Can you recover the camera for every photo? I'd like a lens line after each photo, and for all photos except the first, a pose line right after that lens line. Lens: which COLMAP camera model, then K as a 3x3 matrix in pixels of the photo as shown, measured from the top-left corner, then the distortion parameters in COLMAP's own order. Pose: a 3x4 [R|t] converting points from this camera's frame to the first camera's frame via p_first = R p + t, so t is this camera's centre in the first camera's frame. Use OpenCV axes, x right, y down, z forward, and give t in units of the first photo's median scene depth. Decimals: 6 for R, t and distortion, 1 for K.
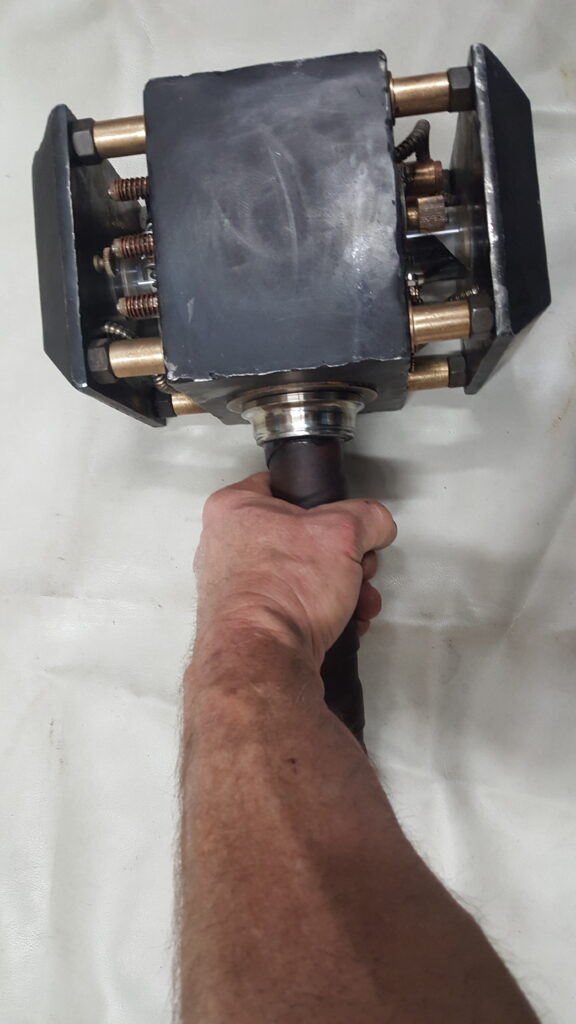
lens RADIAL K [[802.1, 0, 288.0], [0, 802.1, 512.0], [0, 0, 1]] dist [-0.015184, -0.009390]
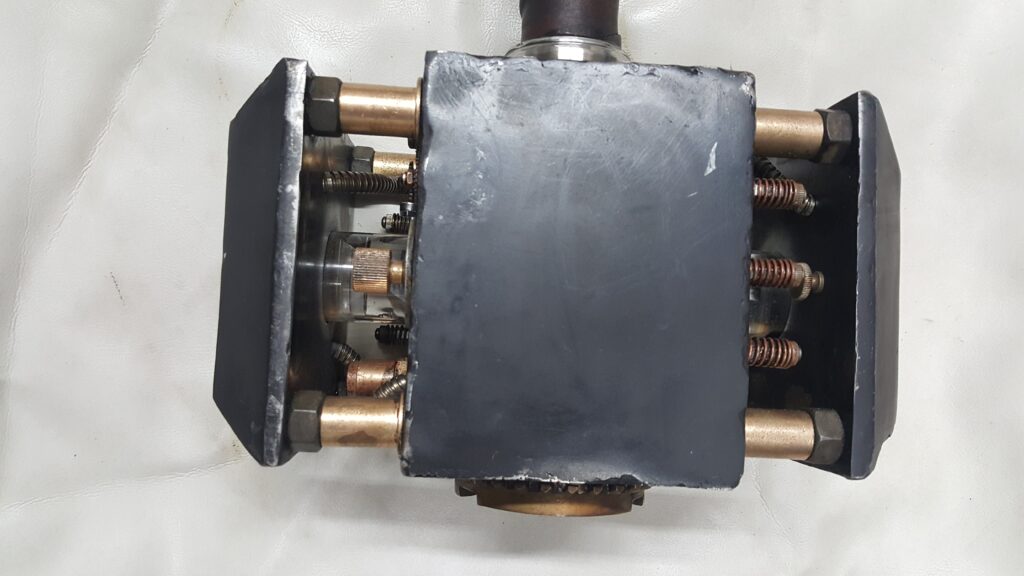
lens RADIAL K [[813.8, 0, 512.0], [0, 813.8, 288.0], [0, 0, 1]] dist [0.072056, -0.005639]
pose [[-0.991352, -0.130740, 0.011361, 0.035585], [0.131233, -0.987798, 0.083866, -0.435912], [0.000258, 0.084631, 0.996412, 0.243714]]
